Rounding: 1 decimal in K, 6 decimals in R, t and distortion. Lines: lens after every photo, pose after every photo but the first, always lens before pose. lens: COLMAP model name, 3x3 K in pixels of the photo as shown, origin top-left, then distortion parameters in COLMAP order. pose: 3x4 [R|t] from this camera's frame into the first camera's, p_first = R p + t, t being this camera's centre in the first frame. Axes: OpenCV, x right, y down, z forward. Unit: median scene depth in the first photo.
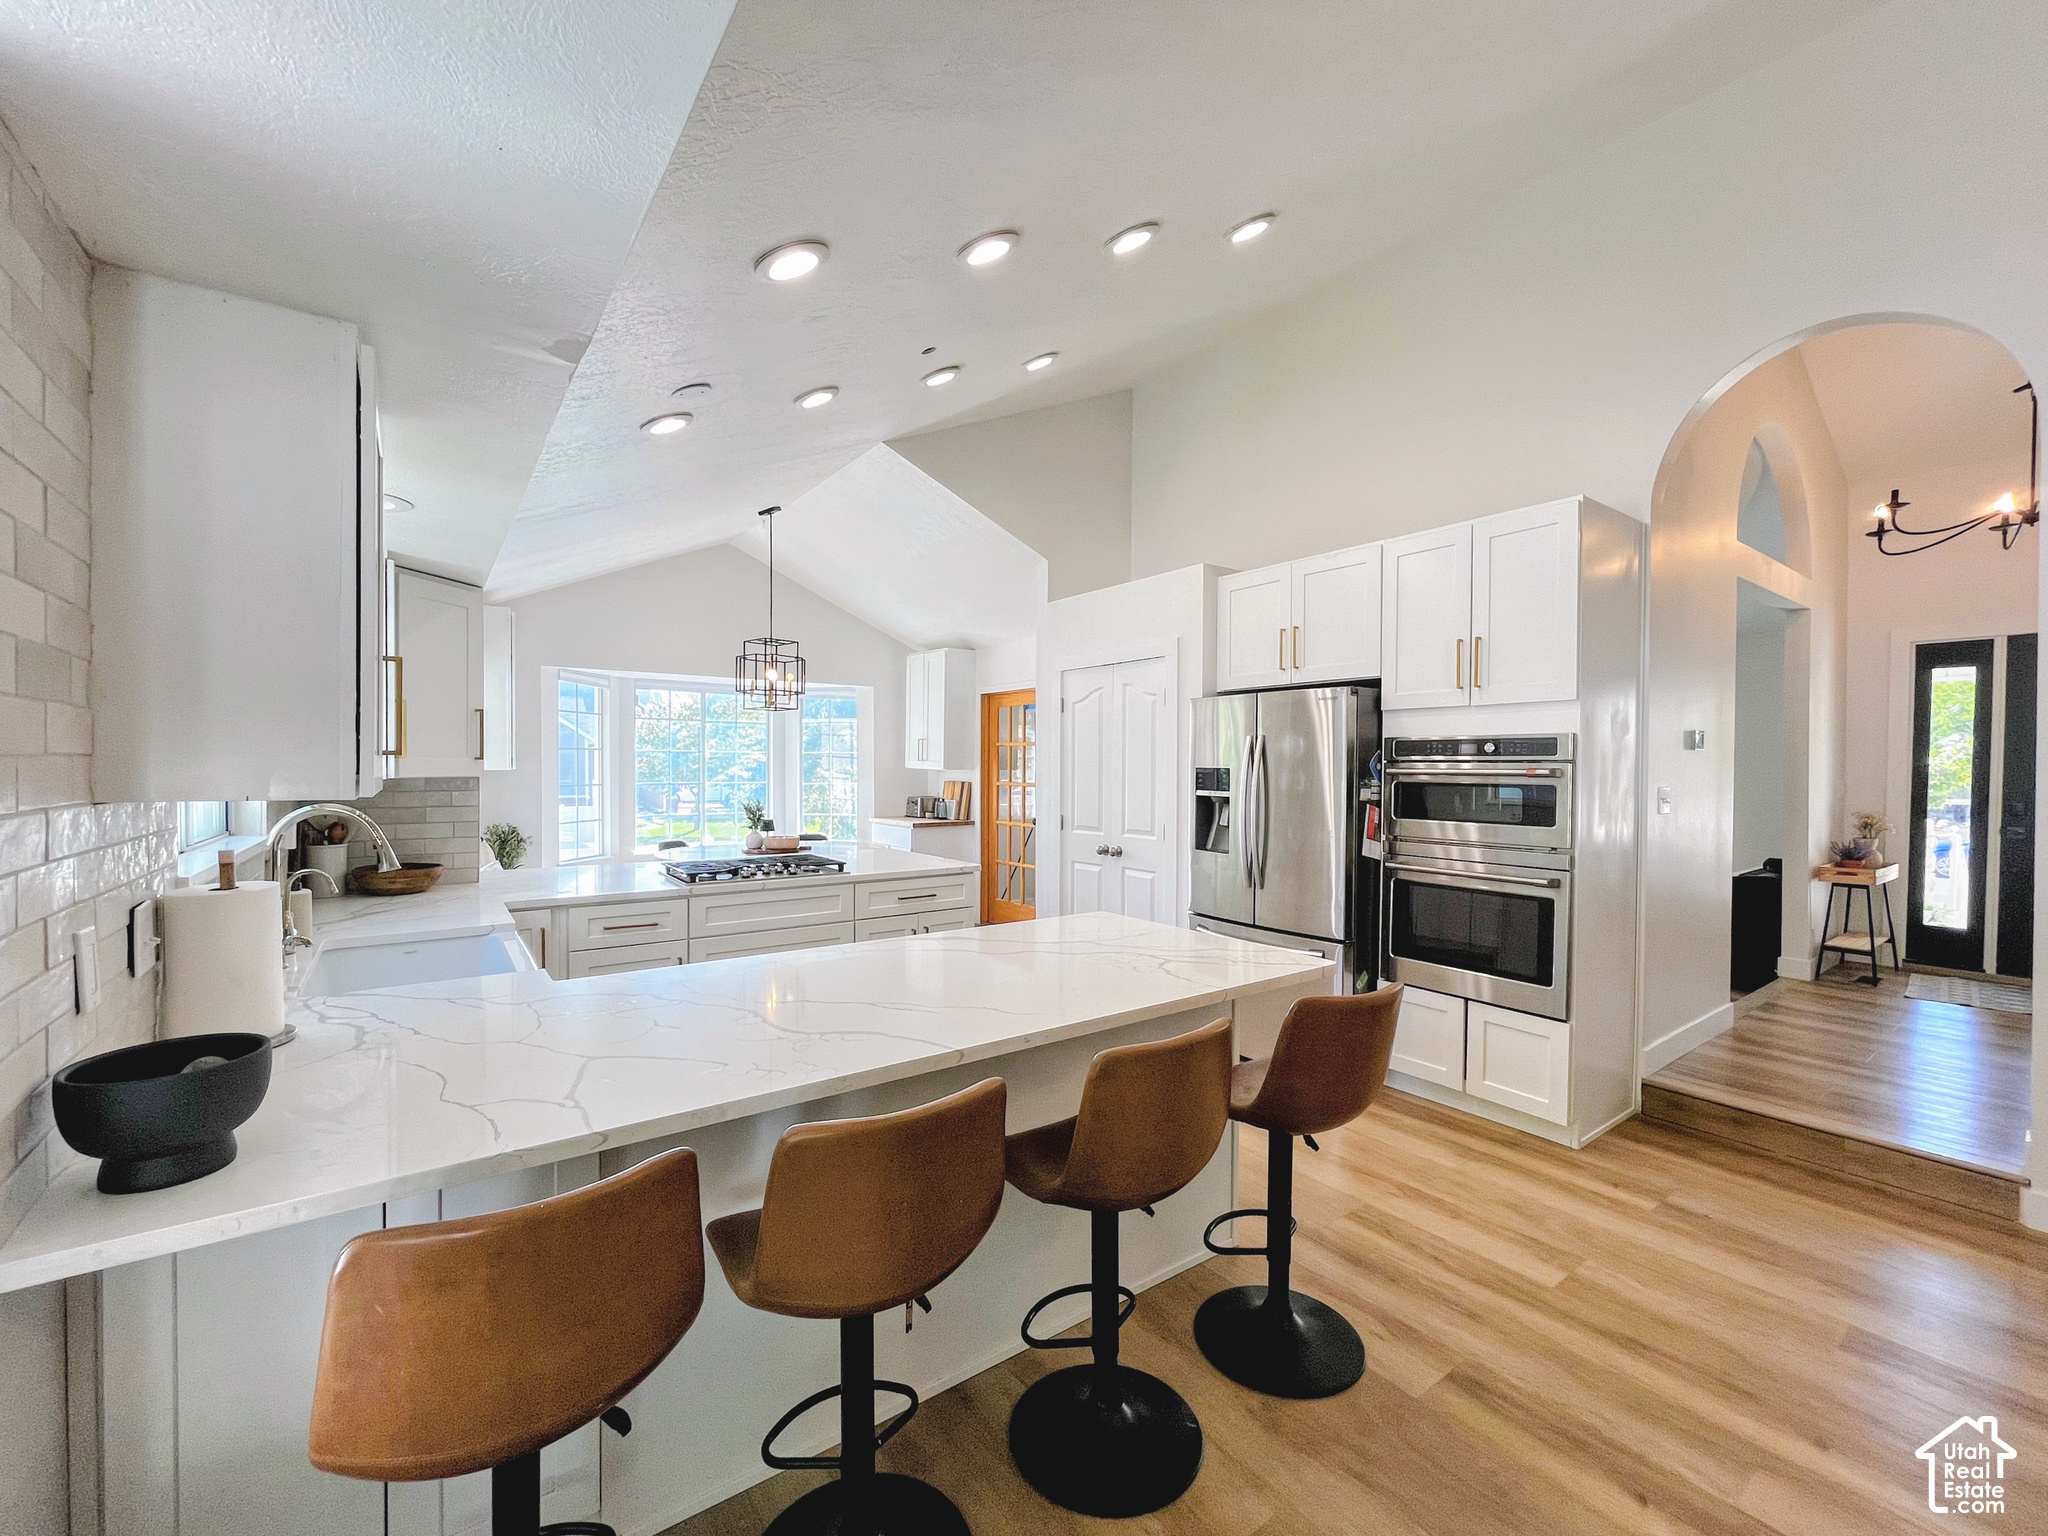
lens RADIAL K [[832.7, 0, 1024.0], [0, 832.7, 768.0], [0, 0, 1]] dist [0.000008, -0.000002]
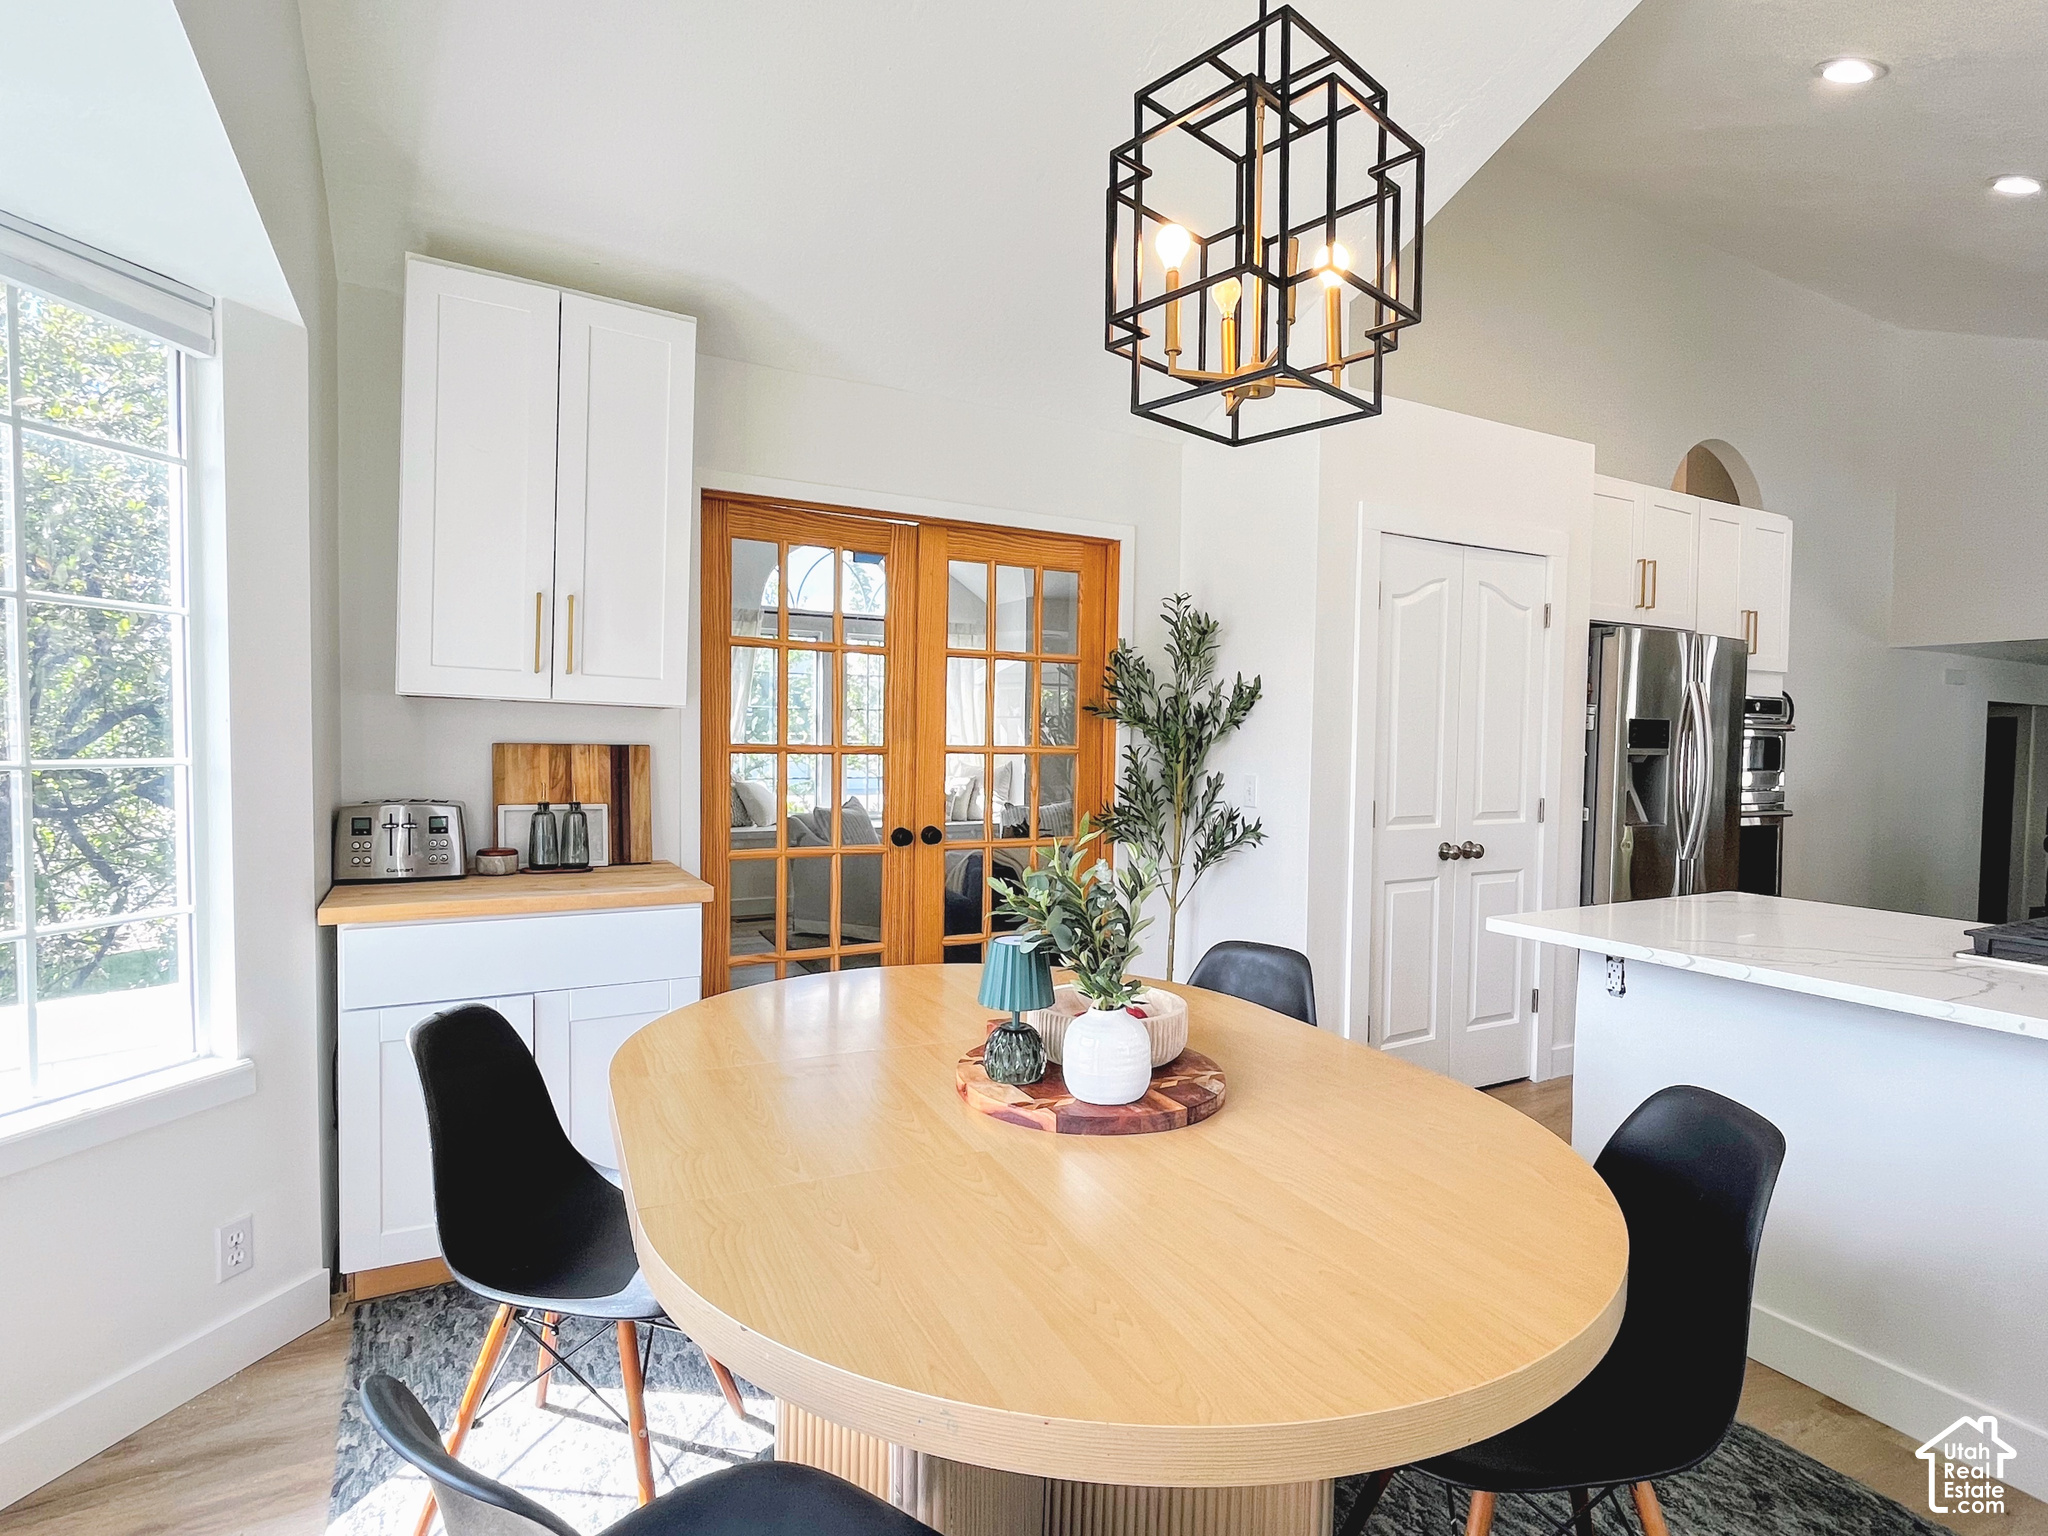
lens RADIAL K [[1019.2, 0, 1024.0], [0, 1019.2, 768.0], [0, 0, 1]] dist [0.000081, 0.000001]
pose [[0.131348, -0.039688, 0.990542, -0.871146], [-0.014708, 0.999010, 0.041977, 0.014616], [-0.991227, -0.020082, 0.130634, 1.563192]]
